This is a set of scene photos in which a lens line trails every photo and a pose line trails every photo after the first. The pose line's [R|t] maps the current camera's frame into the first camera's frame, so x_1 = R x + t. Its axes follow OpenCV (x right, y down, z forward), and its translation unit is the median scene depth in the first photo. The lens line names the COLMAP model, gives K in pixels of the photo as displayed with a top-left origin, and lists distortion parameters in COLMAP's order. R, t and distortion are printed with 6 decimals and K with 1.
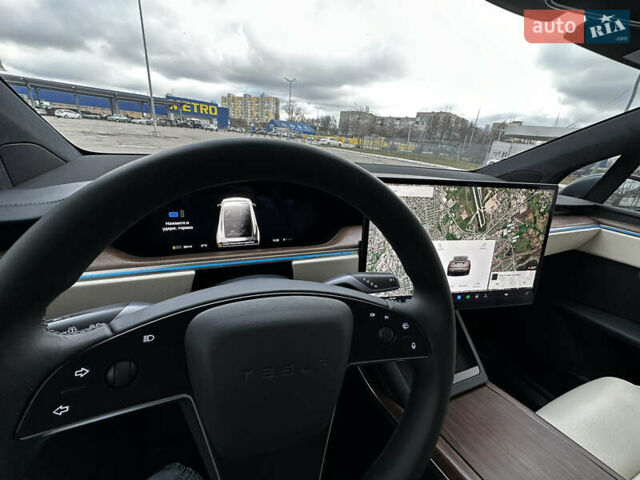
lens RADIAL K [[256.3, 0, 320.0], [0, 256.3, 240.0], [0, 0, 1]] dist [-0.000714, -0.000034]
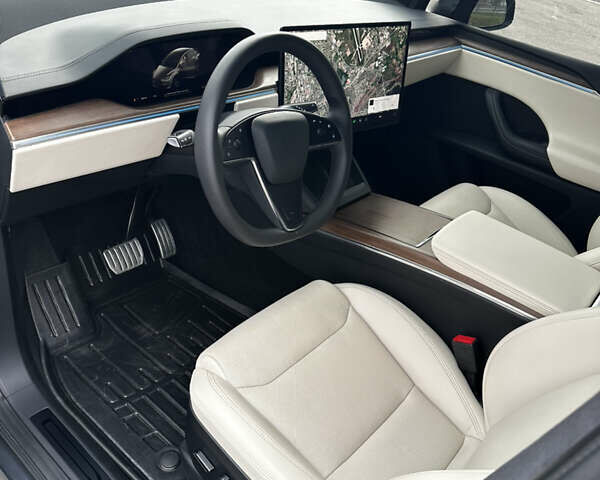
lens RADIAL K [[524.1, 0, 300.0], [0, 524.1, 240.0], [0, 0, 1]] dist [0.094823, -0.248660]
pose [[0.893673, -0.208416, 0.397380, -0.858292], [0.088762, 0.950199, 0.298737, -0.018384], [-0.439852, -0.231701, 0.867666, -1.337490]]
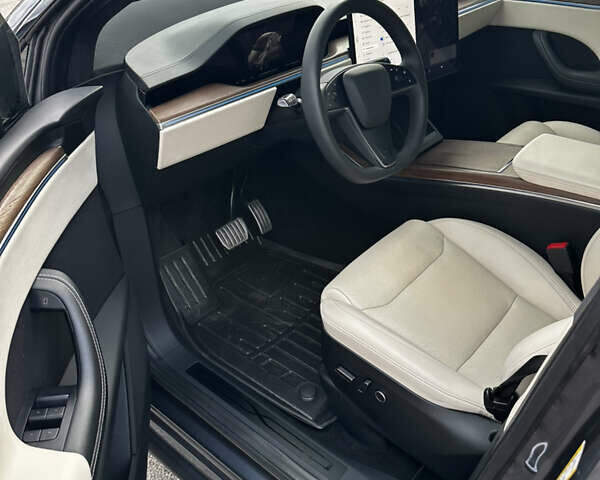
lens RADIAL K [[524.1, 0, 300.0], [0, 524.1, 240.0], [0, 0, 1]] dist [0.094823, -0.248660]
pose [[0.887198, -0.348152, 0.302772, -1.235411], [0.268989, 0.923450, 0.273653, 0.104111], [-0.374867, -0.161342, 0.912931, -1.589780]]
